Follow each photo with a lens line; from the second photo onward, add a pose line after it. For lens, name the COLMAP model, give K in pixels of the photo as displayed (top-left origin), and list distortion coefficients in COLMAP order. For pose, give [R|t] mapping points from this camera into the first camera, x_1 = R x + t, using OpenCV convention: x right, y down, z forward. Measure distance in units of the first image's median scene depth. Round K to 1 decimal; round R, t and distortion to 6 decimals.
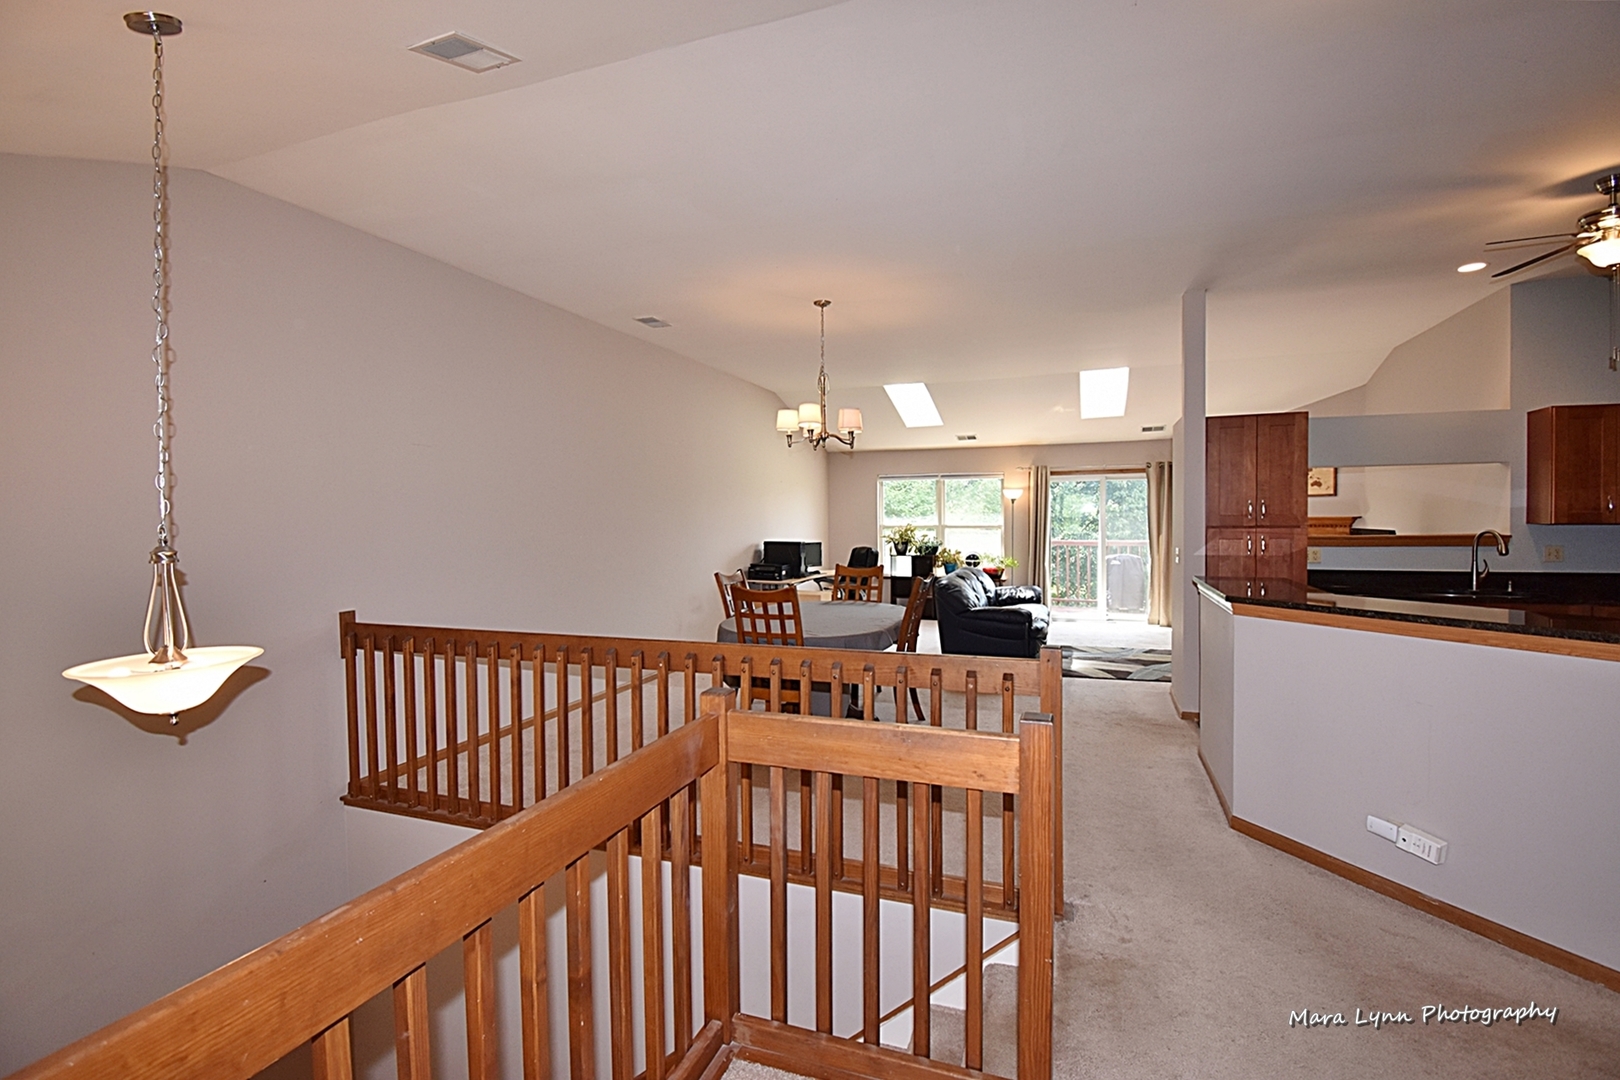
lens RADIAL K [[722.0, 0, 824.3], [0, 722.0, 535.7], [0, 0, 1]] dist [0.010986, -0.021174]
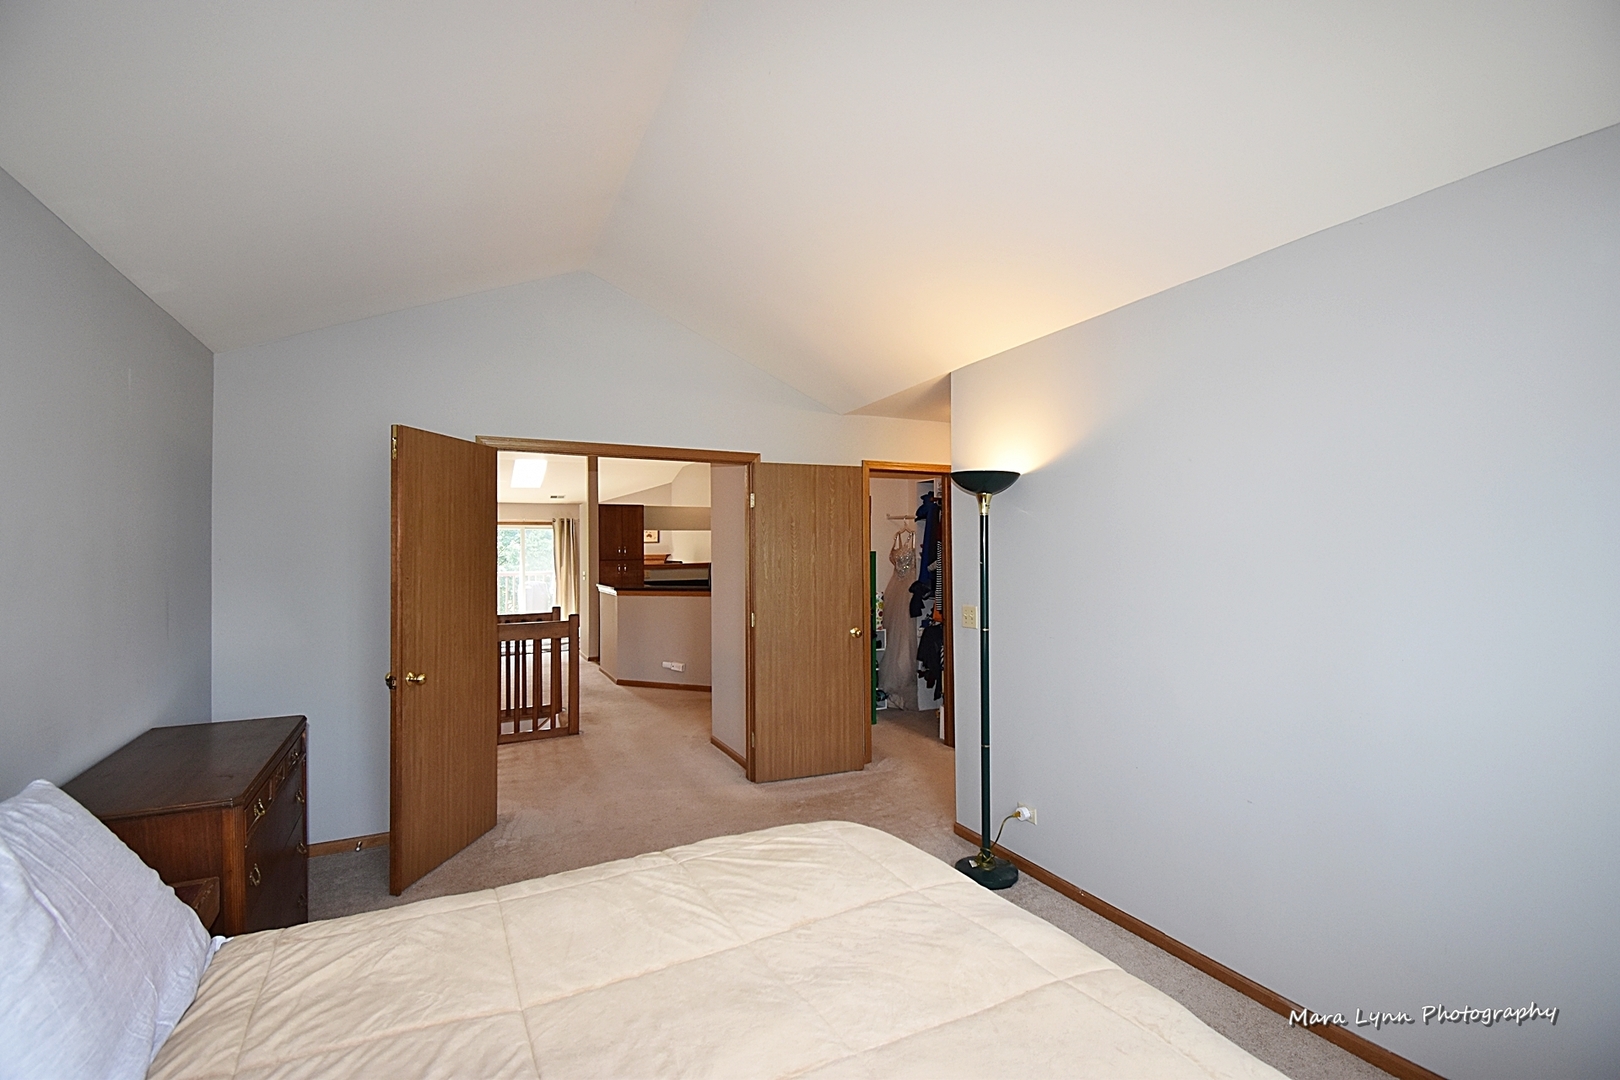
lens RADIAL K [[722.0, 0, 816.8], [0, 722.0, 541.8], [0, 0, 1]] dist [0.010986, -0.021174]
pose [[0.686288, 0.009583, 0.727266, -0.322499], [0.021728, 0.999197, -0.033670, 0.010565], [-0.727005, 0.038909, 0.685529, -0.505097]]
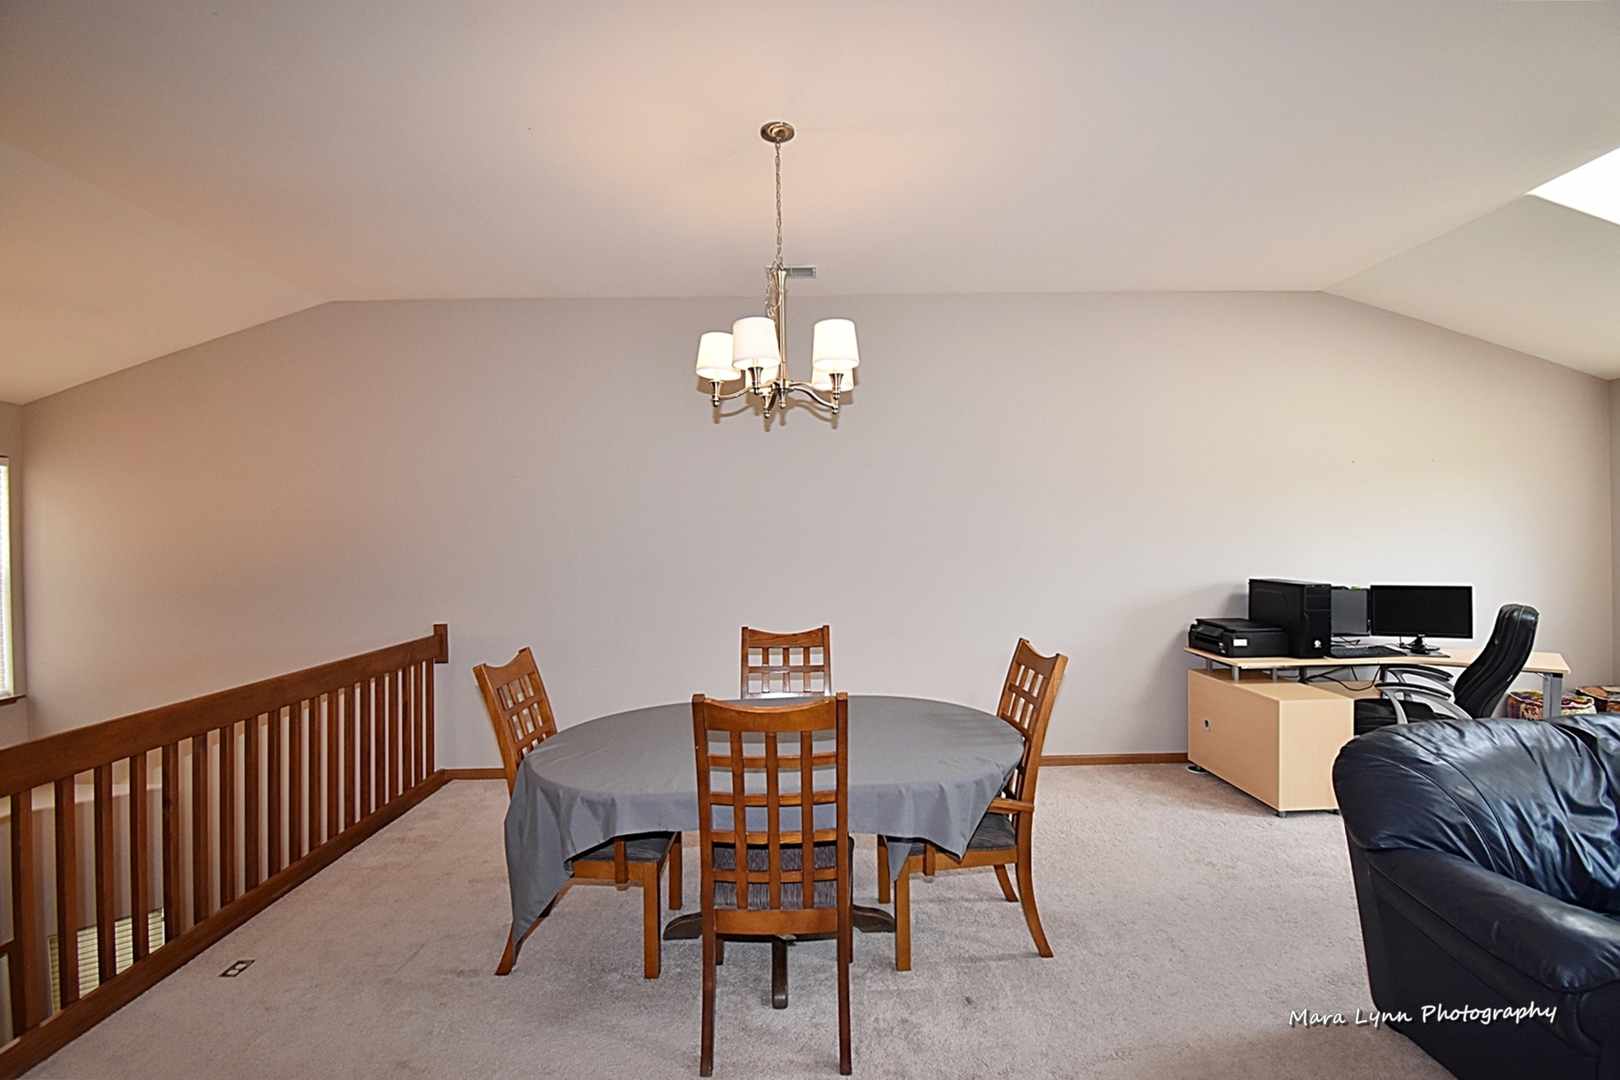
lens RADIAL K [[722.0, 0, 817.6], [0, 722.0, 538.6], [0, 0, 1]] dist [0.010986, -0.021174]
pose [[0.361782, -0.001180, -0.932262, 0.335794], [-0.010285, 0.999933, -0.005257, -0.018331], [0.932206, 0.011490, 0.361746, 0.566852]]
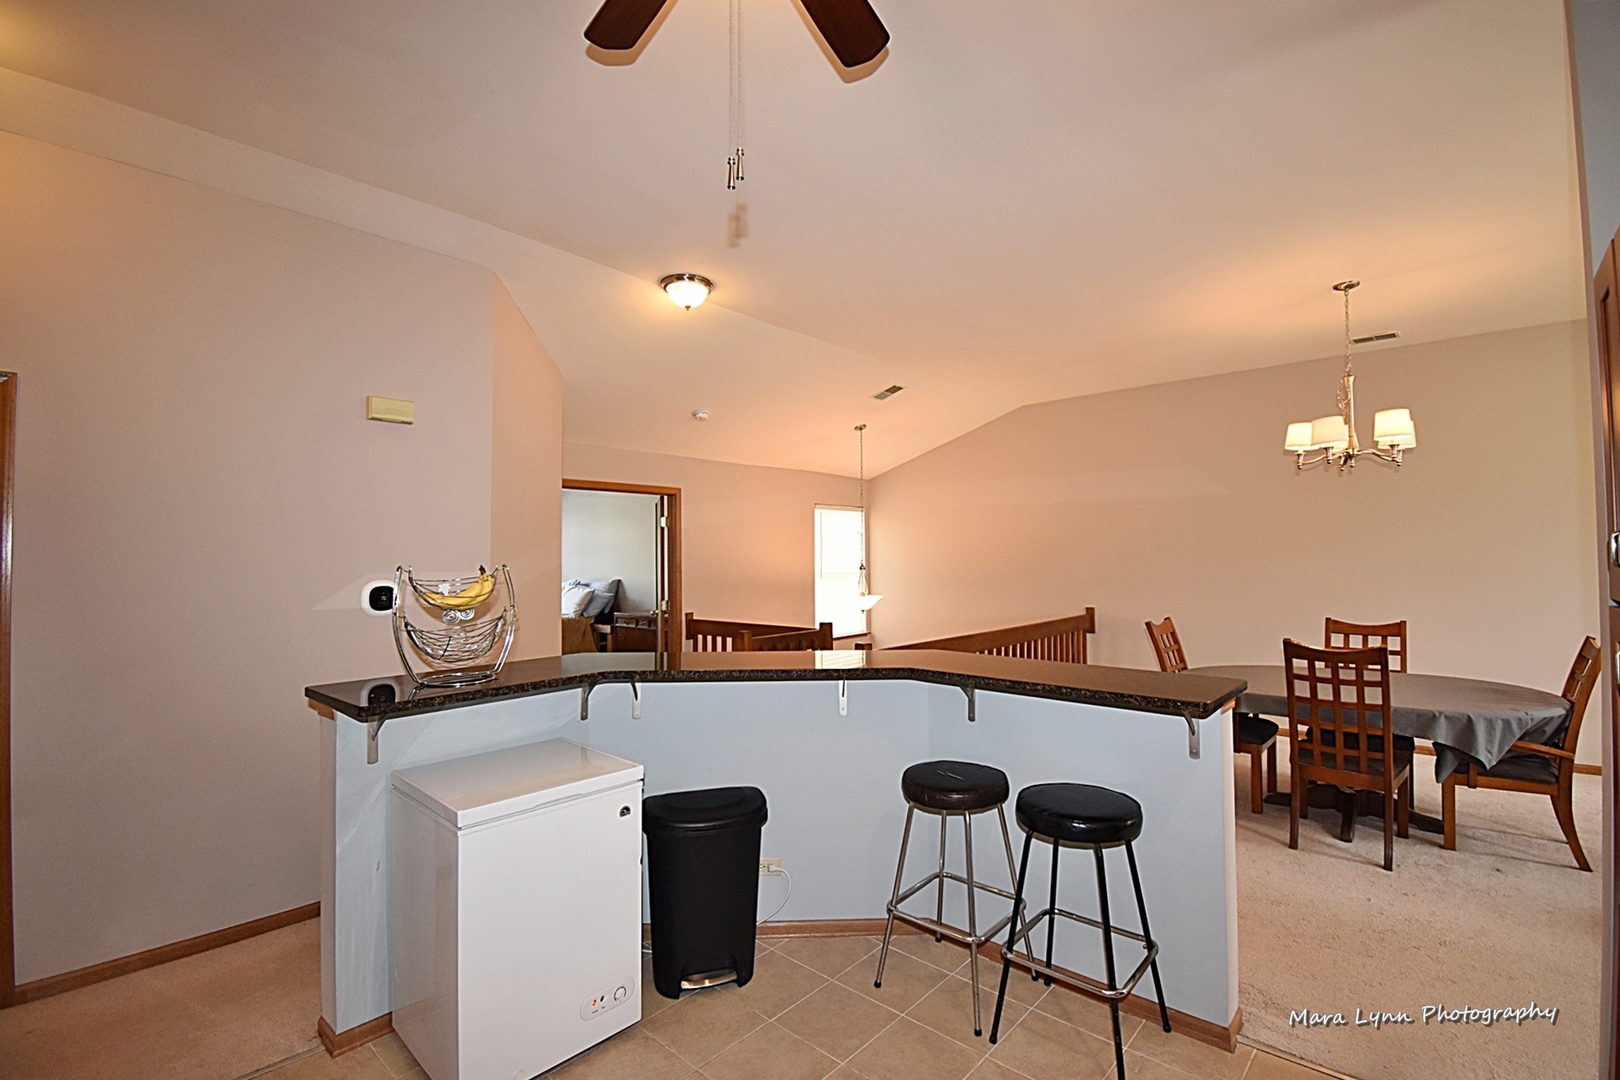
lens RADIAL K [[722.0, 0, 816.1], [0, 722.0, 537.7], [0, 0, 1]] dist [0.010986, -0.021174]
pose [[-0.366411, -0.012917, -0.930363, 0.632816], [-0.012582, 0.999881, -0.008927, -0.022152], [0.930368, 0.008435, -0.366530, 0.507085]]
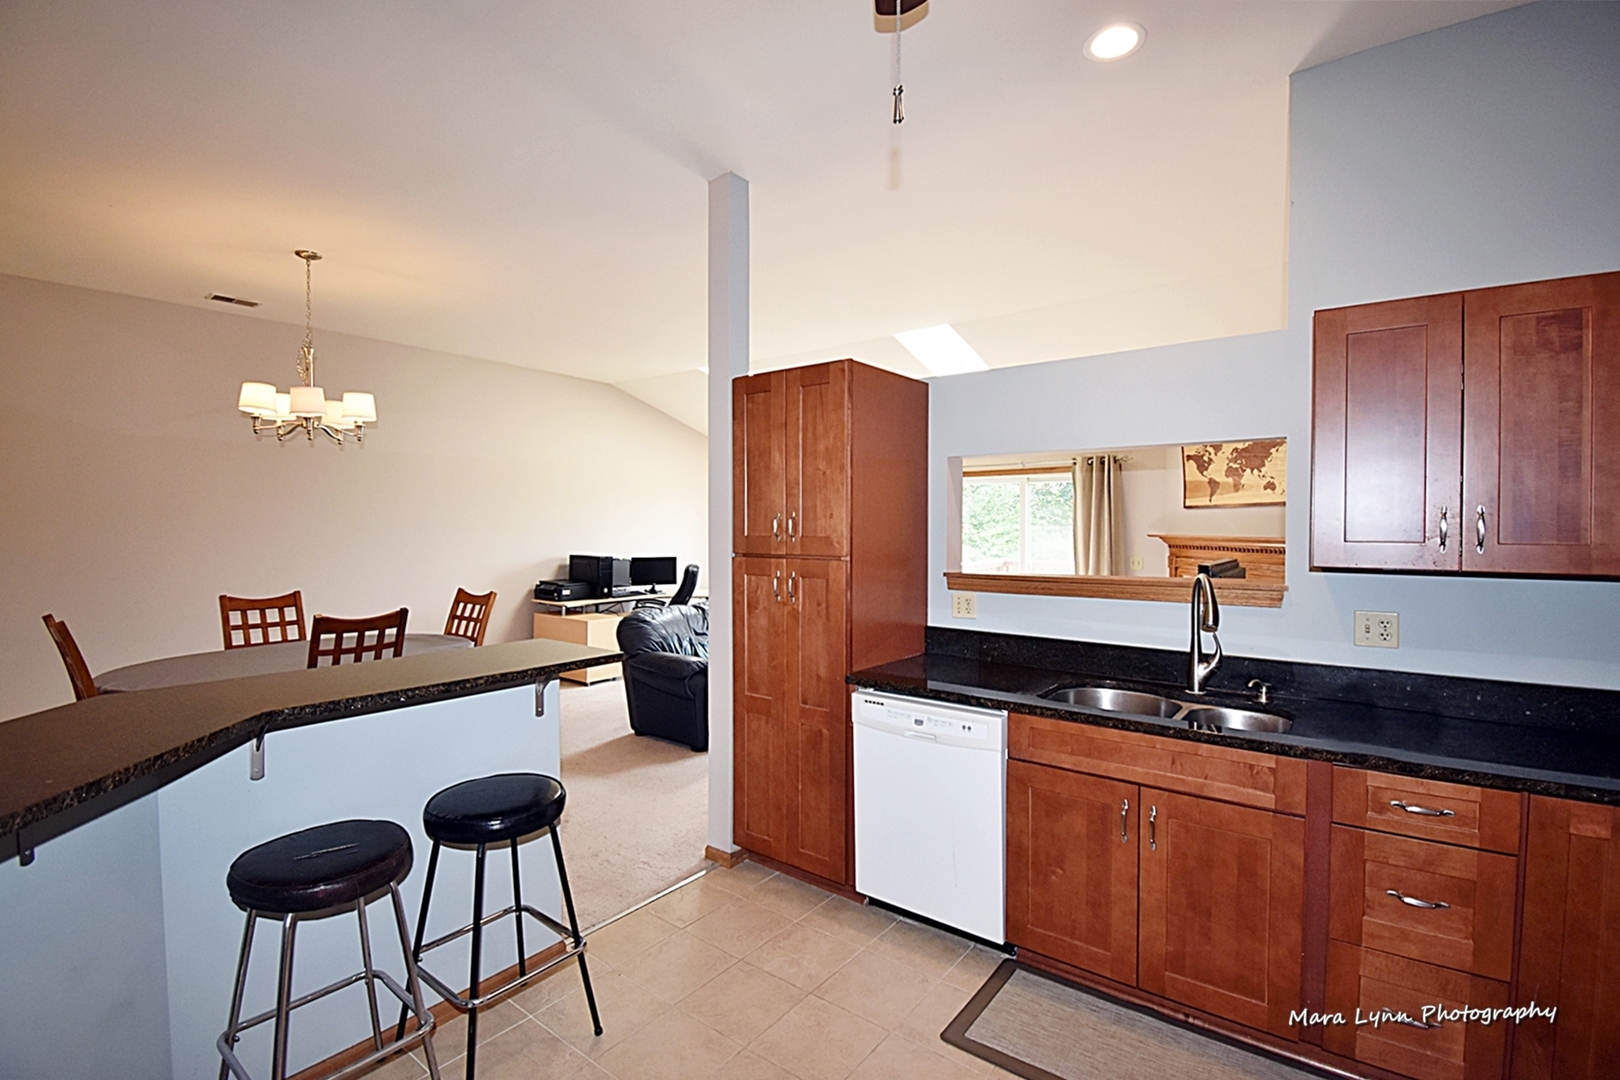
lens RADIAL K [[722.0, 0, 820.4], [0, 722.0, 540.4], [0, 0, 1]] dist [0.010986, -0.021174]
pose [[0.957368, 0.016714, -0.288386, 0.511194], [-0.018011, 0.999836, -0.001844, -0.015414], [0.288308, 0.006959, 0.957512, 0.281658]]
